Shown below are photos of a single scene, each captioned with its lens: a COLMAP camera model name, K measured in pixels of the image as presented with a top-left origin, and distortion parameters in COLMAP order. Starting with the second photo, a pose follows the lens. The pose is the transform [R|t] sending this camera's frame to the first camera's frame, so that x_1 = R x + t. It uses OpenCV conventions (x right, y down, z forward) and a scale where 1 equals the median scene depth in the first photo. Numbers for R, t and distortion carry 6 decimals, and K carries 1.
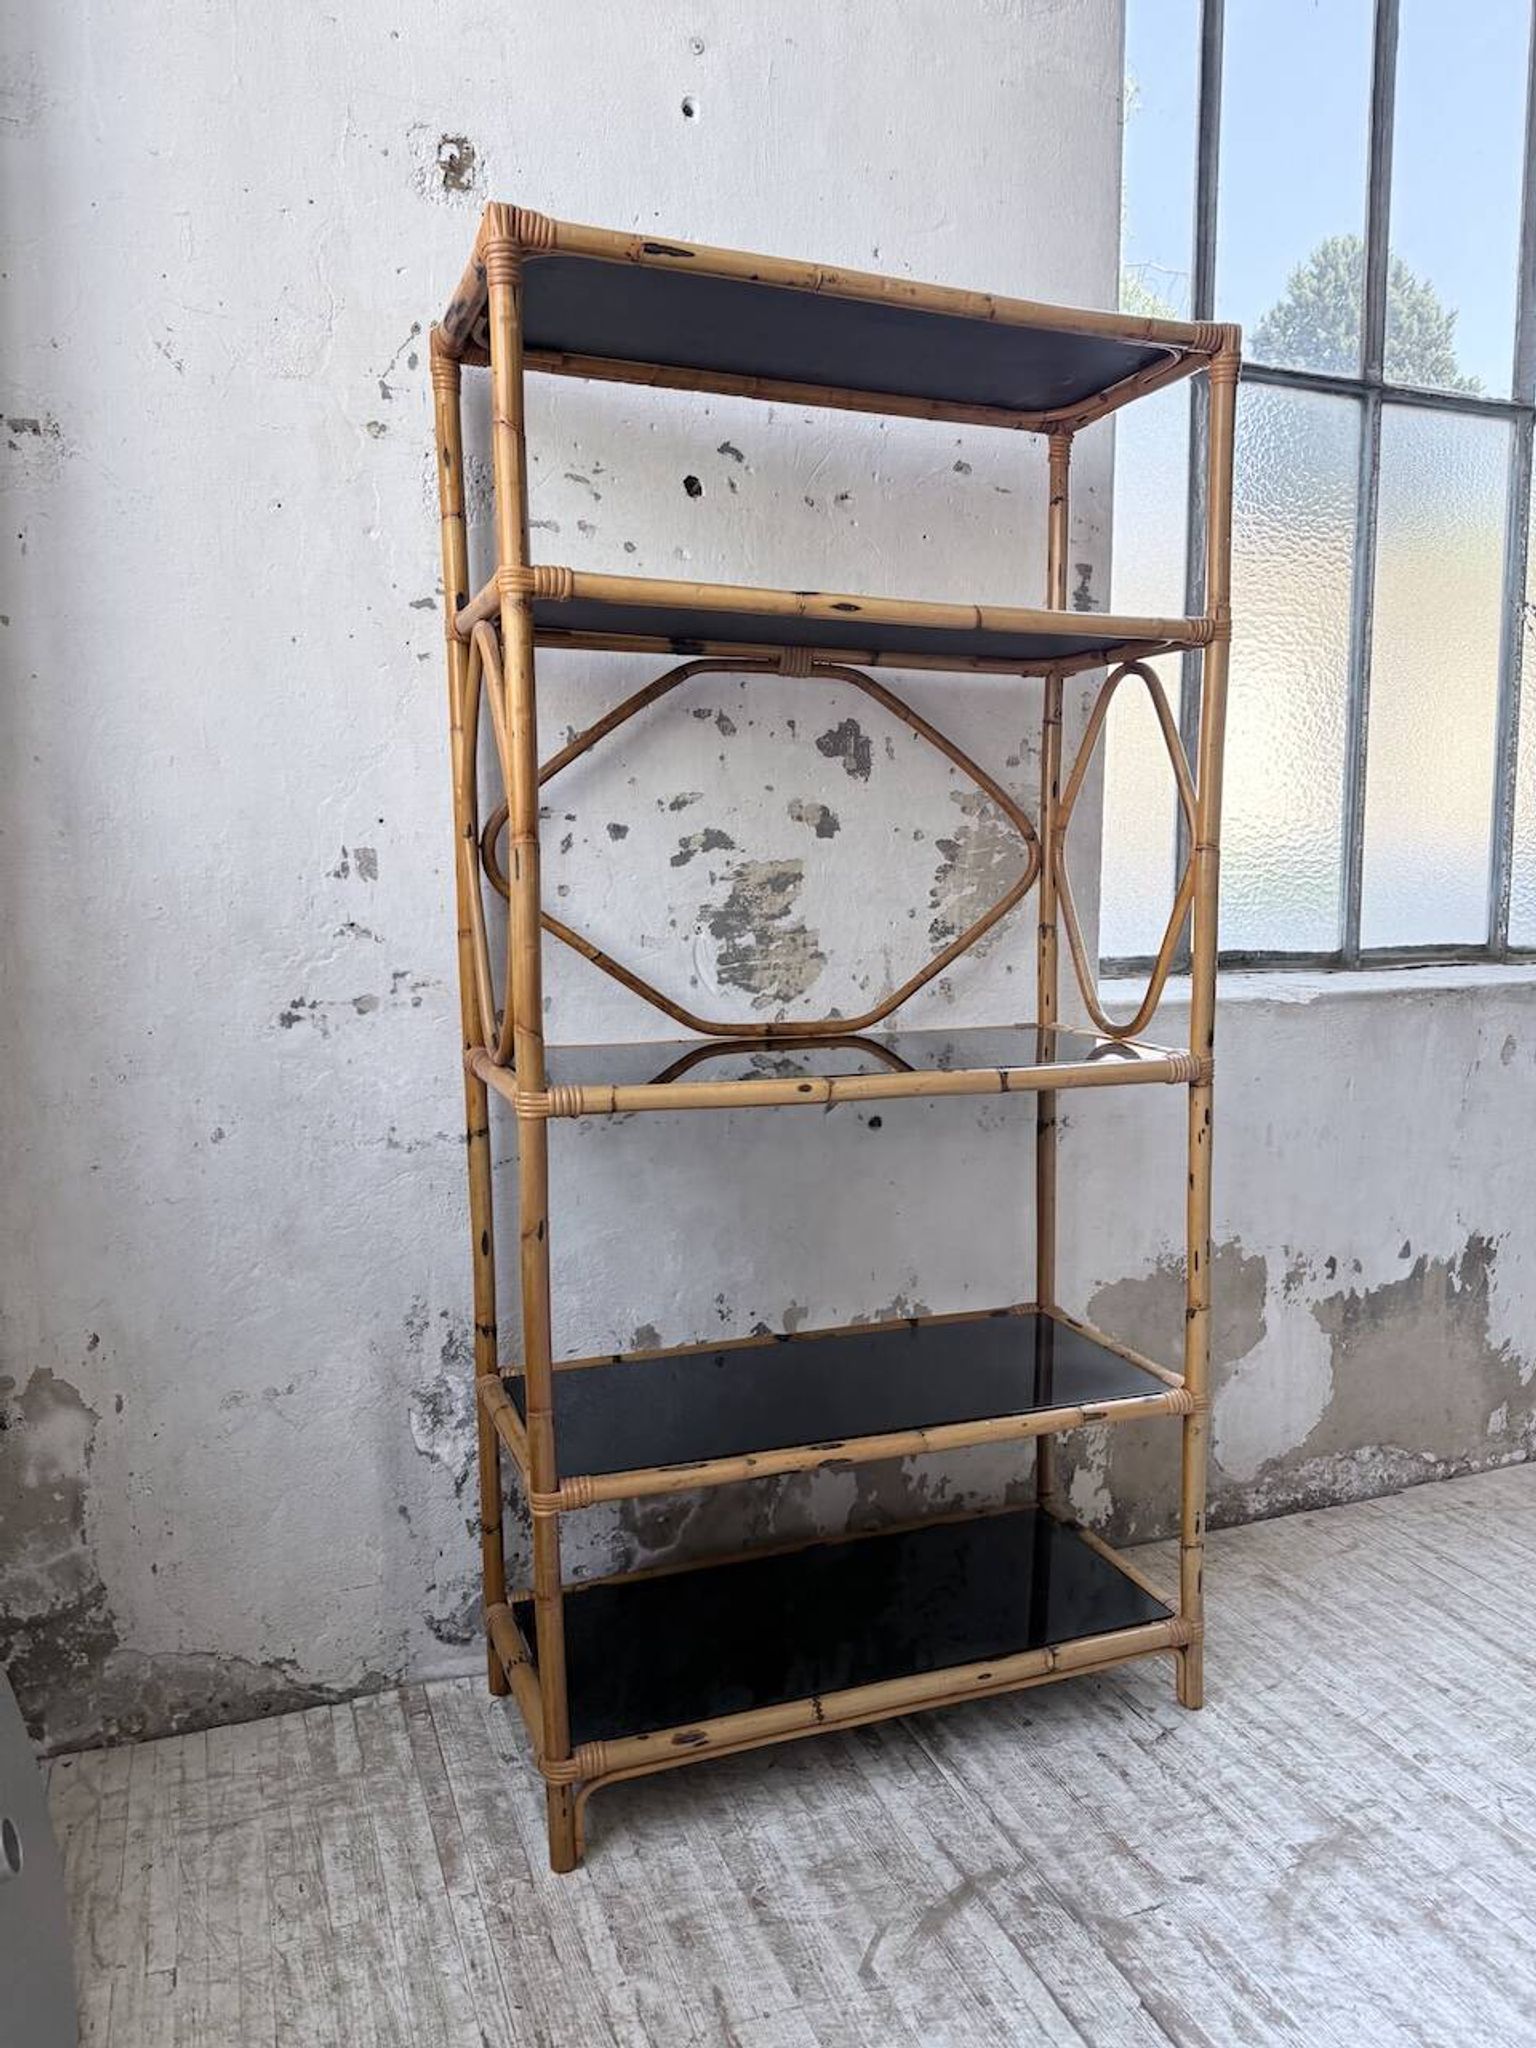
lens RADIAL K [[1444.7, 0, 764.9], [0, 1444.7, 1023.6], [0, 0, 1]] dist [0.037723, -0.058459]
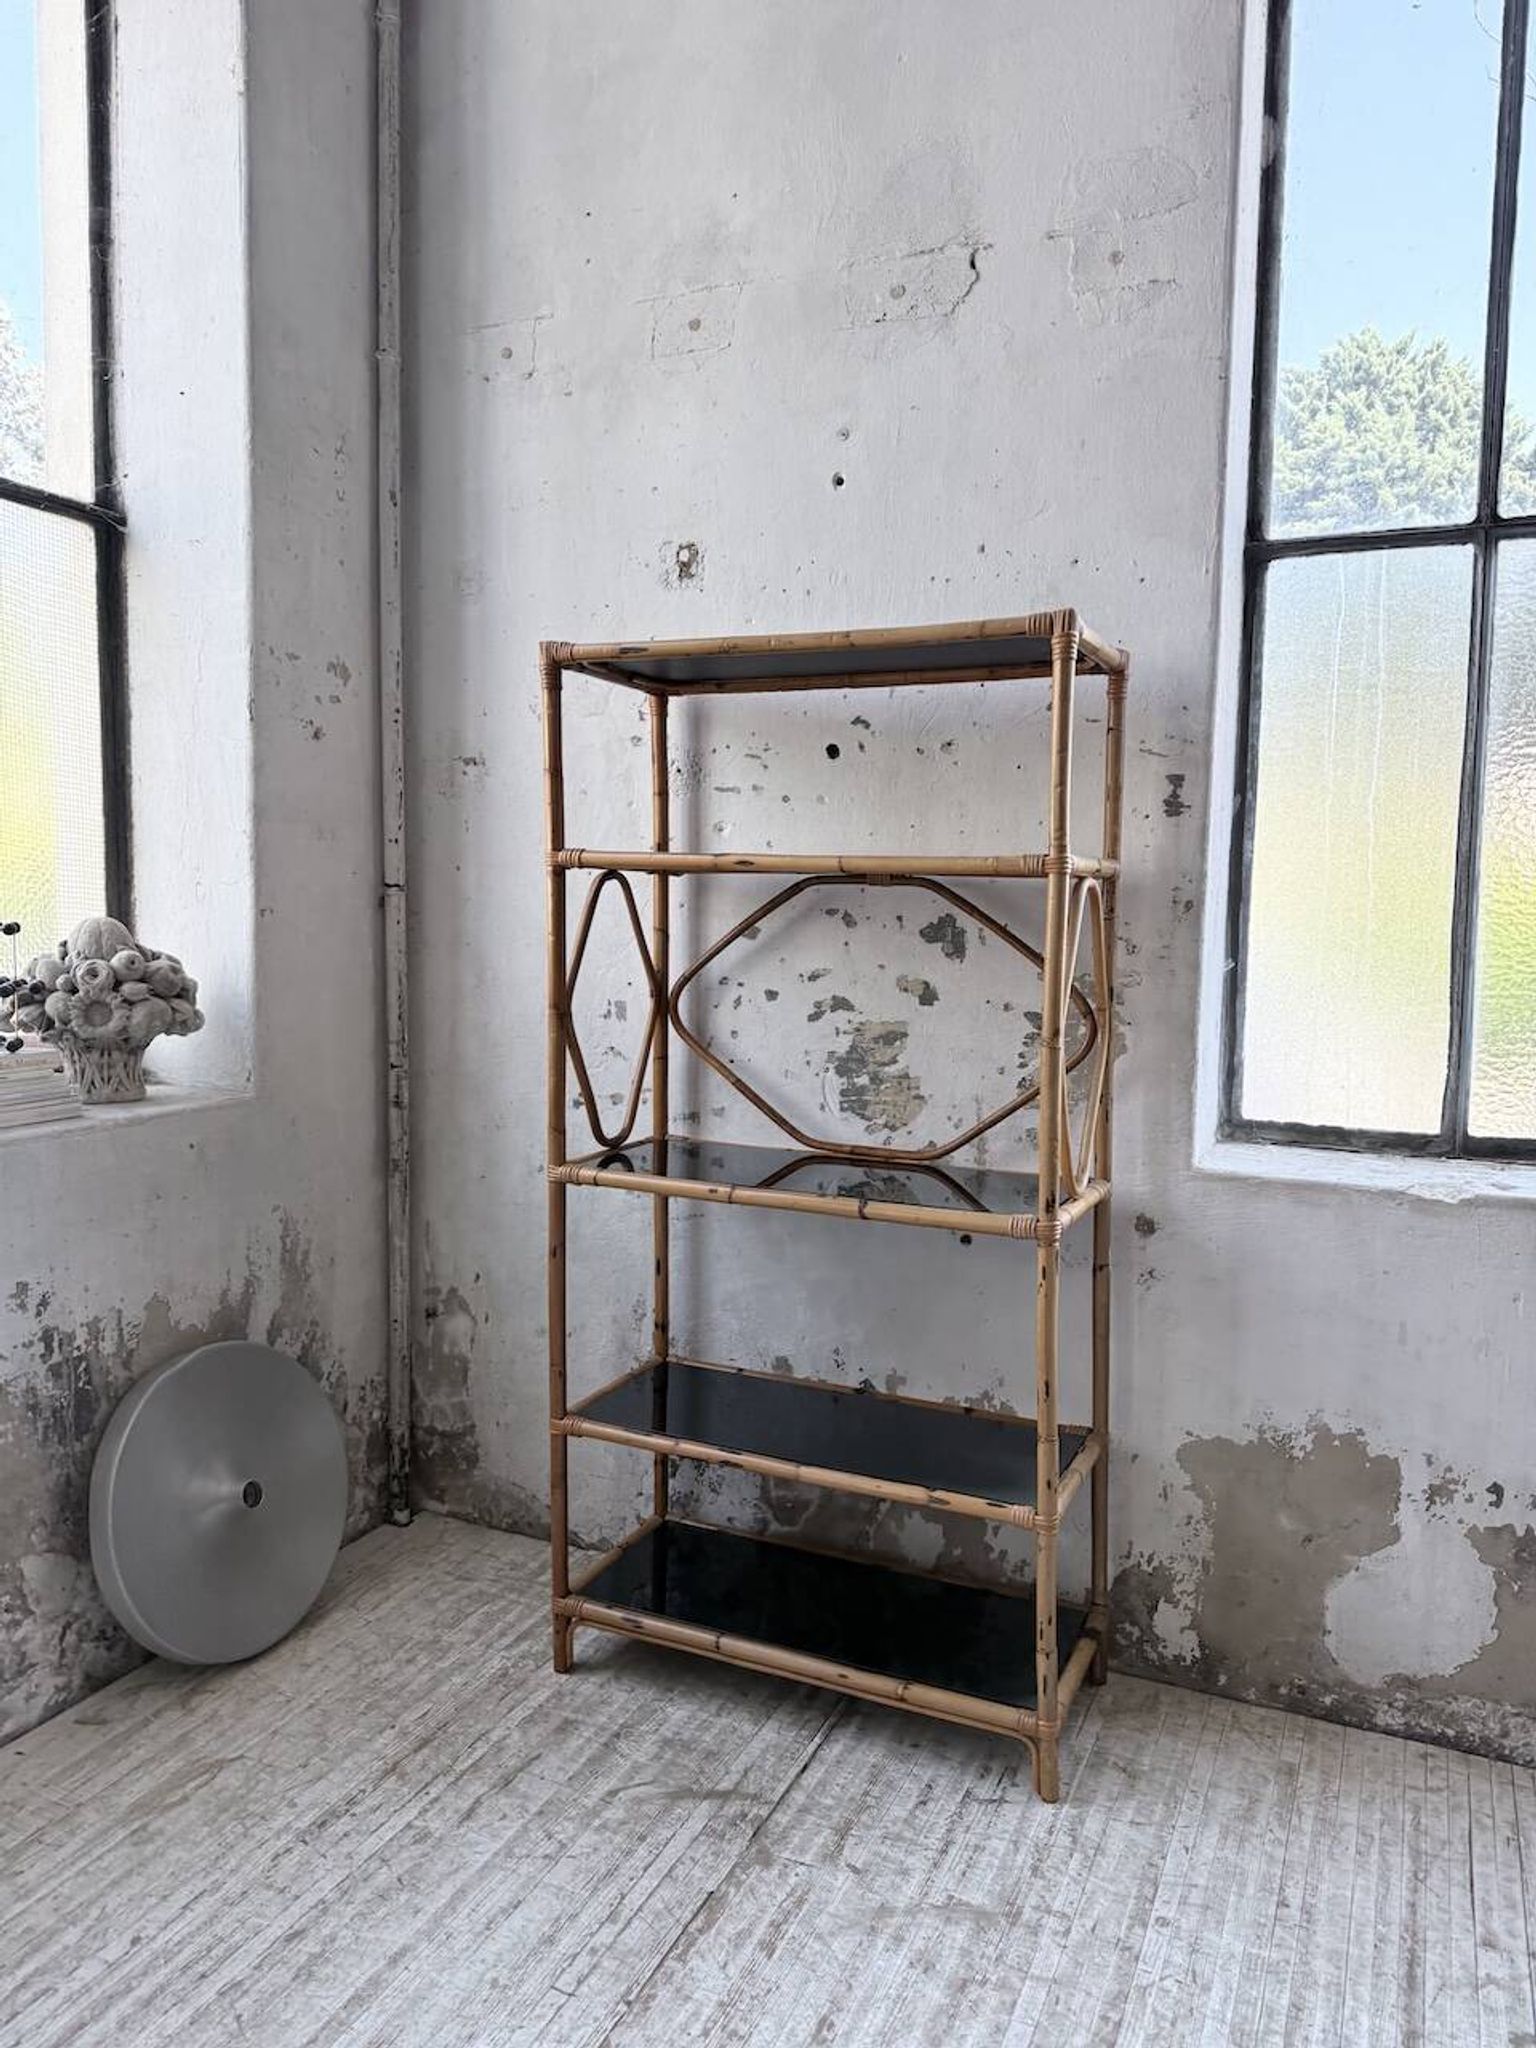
lens RADIAL K [[1444.7, 0, 780.3], [0, 1444.7, 1030.0], [0, 0, 1]] dist [0.037723, -0.058459]
pose [[0.707712, 0.073353, -0.702683, 0.877205], [-0.101026, 0.994882, 0.002105, -0.101804], [0.699240, 0.069499, 0.711500, 0.013309]]
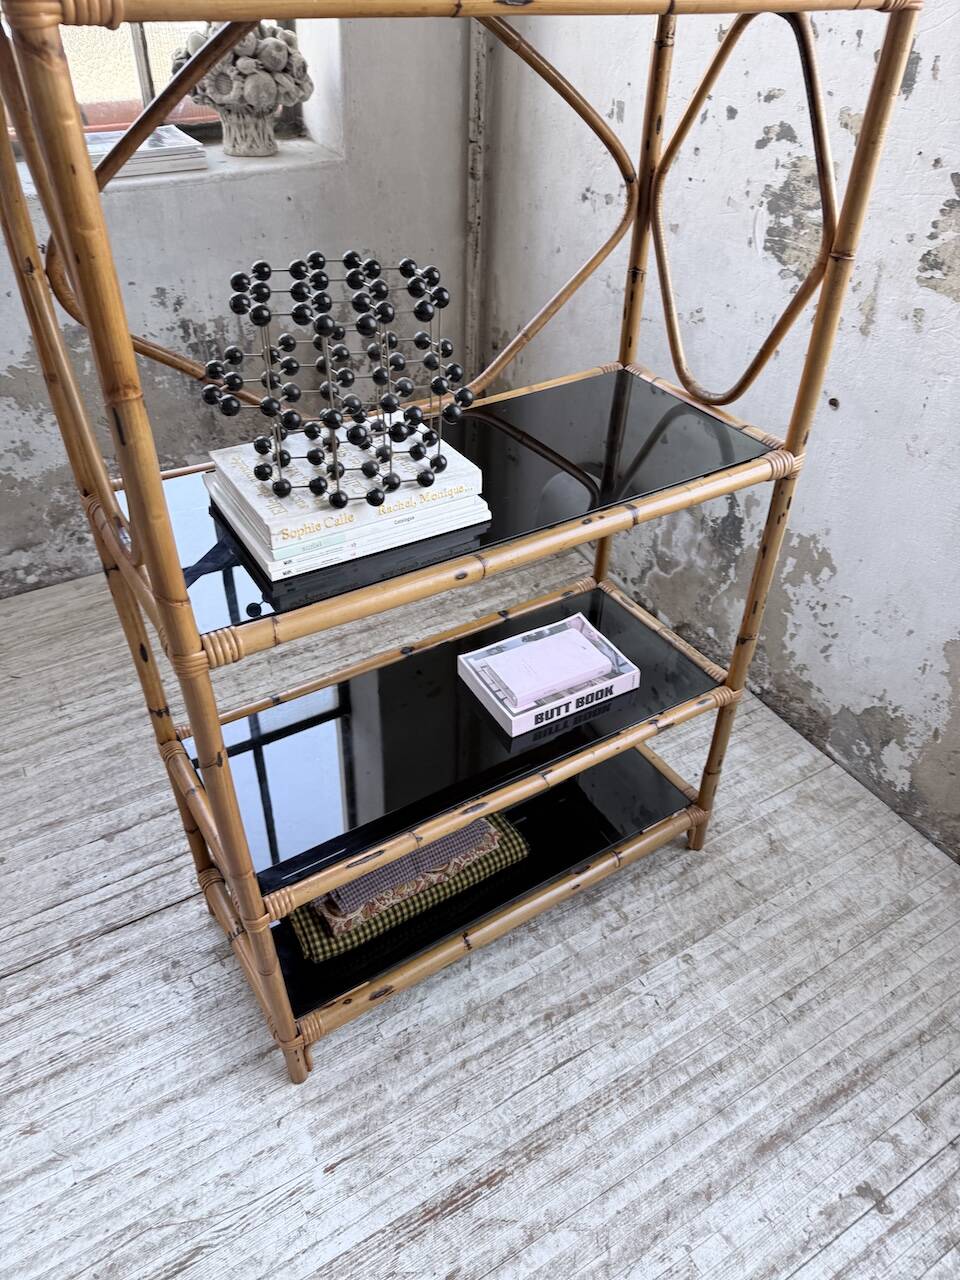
lens RADIAL K [[903.0, 0, 470.4], [0, 903.0, 633.7], [0, 0, 1]] dist [0.037723, -0.058459]
pose [[0.169883, 0.616871, -0.768511, 0.834307], [-0.140162, 0.787044, 0.600764, -0.226070], [0.975446, 0.005656, 0.220167, 0.552758]]
